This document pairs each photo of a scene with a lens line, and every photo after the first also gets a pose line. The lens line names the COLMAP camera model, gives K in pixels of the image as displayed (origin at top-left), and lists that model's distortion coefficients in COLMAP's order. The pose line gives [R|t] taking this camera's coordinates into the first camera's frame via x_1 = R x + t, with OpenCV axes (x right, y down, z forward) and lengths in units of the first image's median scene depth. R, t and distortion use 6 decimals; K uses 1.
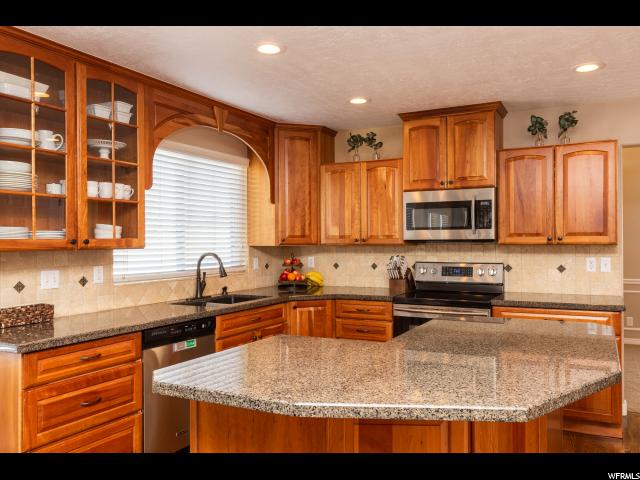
lens RADIAL K [[519.4, 0, 334.7], [0, 519.4, 239.9], [0, 0, 1]] dist [0.002454, -0.000348]
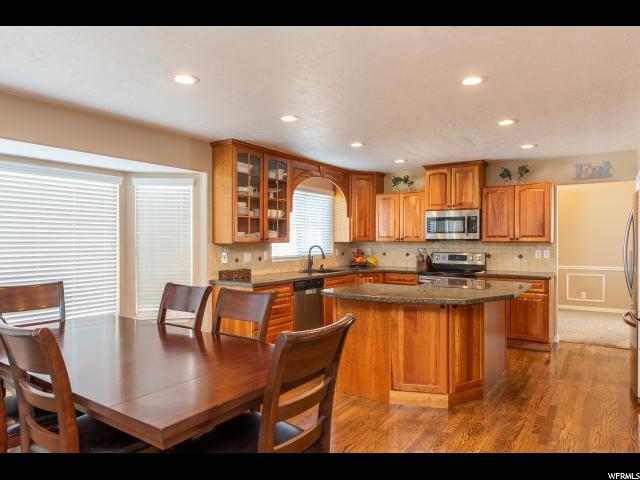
lens RADIAL K [[418.8, 0, 320.0], [0, 418.8, 240.0], [0, 0, 1]] dist [0.006563, 0.000584]
pose [[0.992115, 0.007268, -0.125118, -0.041310], [-0.006632, 0.999963, 0.005494, -0.001960], [0.125153, -0.004621, 0.992127, -0.436119]]
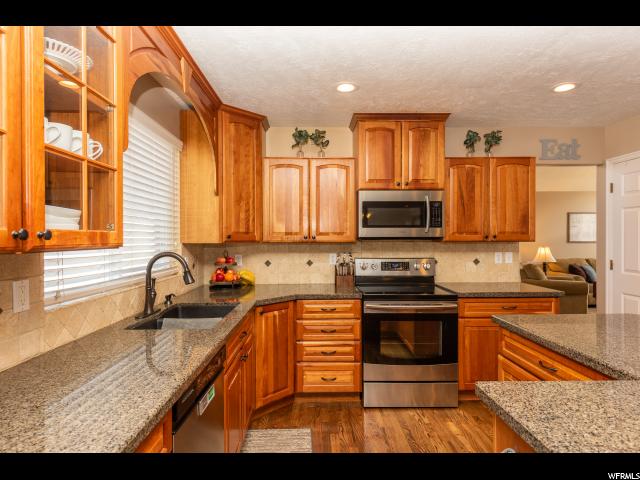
lens RADIAL K [[369.2, 0, 320.0], [0, 369.2, 240.0], [0, 0, 1]] dist [0.001904, 0.000282]
pose [[0.887325, 0.001894, 0.461141, -0.281526], [-0.003893, 0.999987, 0.003383, 0.003522], [-0.461128, -0.004797, 0.887320, 0.404729]]
